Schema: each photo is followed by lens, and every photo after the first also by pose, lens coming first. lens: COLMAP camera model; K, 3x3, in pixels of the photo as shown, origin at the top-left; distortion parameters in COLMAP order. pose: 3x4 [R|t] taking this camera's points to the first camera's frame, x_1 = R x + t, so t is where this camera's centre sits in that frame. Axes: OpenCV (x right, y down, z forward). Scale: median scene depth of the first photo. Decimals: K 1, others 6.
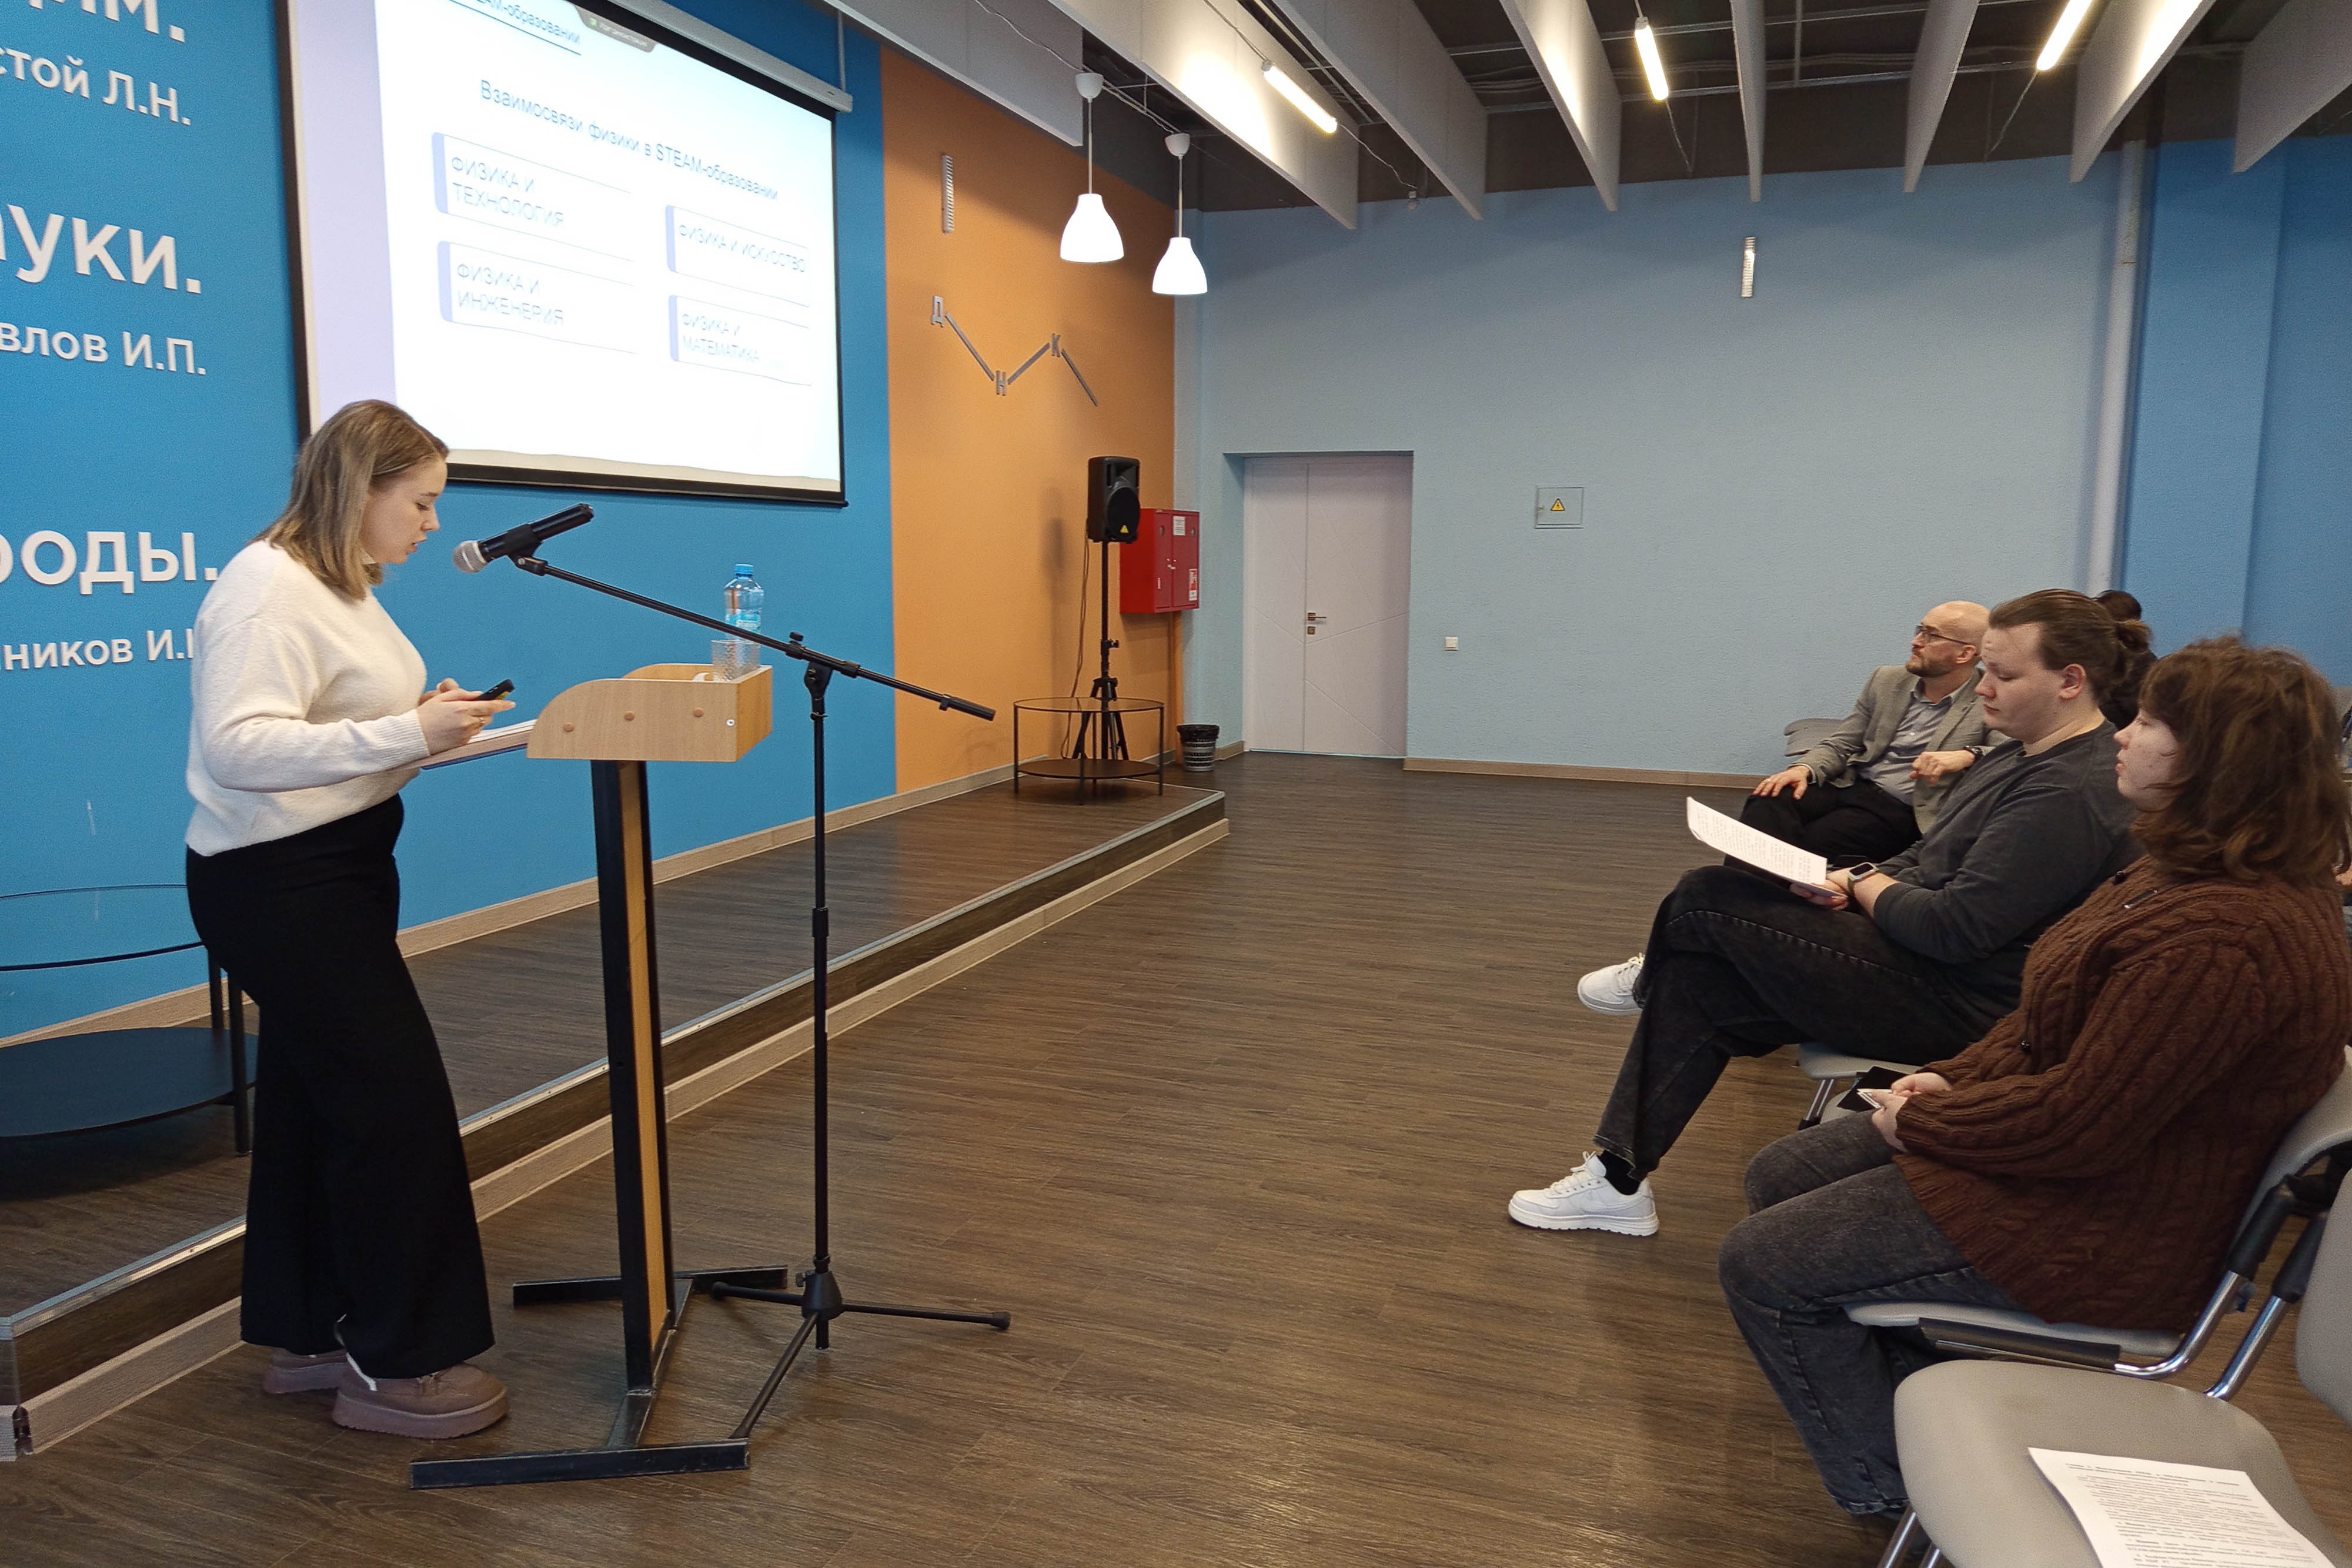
lens RADIAL K [[1562.0, 0, 1080.6], [0, 1562.0, 789.4], [0, 0, 1]] dist [0.026738, -0.046659]
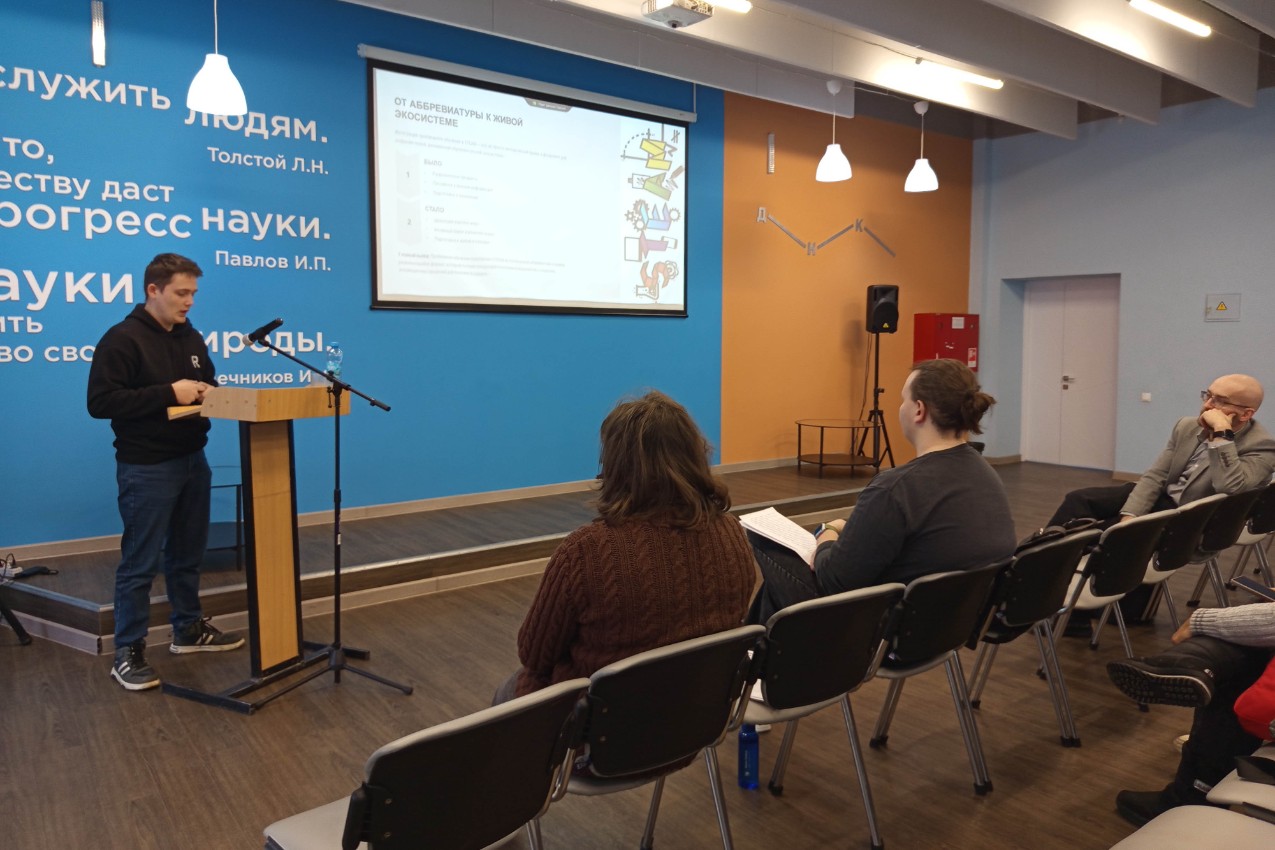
lens RADIAL K [[846.8, 0, 606.5], [0, 846.8, 405.1], [0, 0, 1]] dist [0.026738, -0.046659]
pose [[0.852936, 0.034510, -0.520873, 0.560809], [-0.074212, 0.995694, -0.055555, -0.004562], [0.516713, 0.086040, 0.851824, 0.081265]]
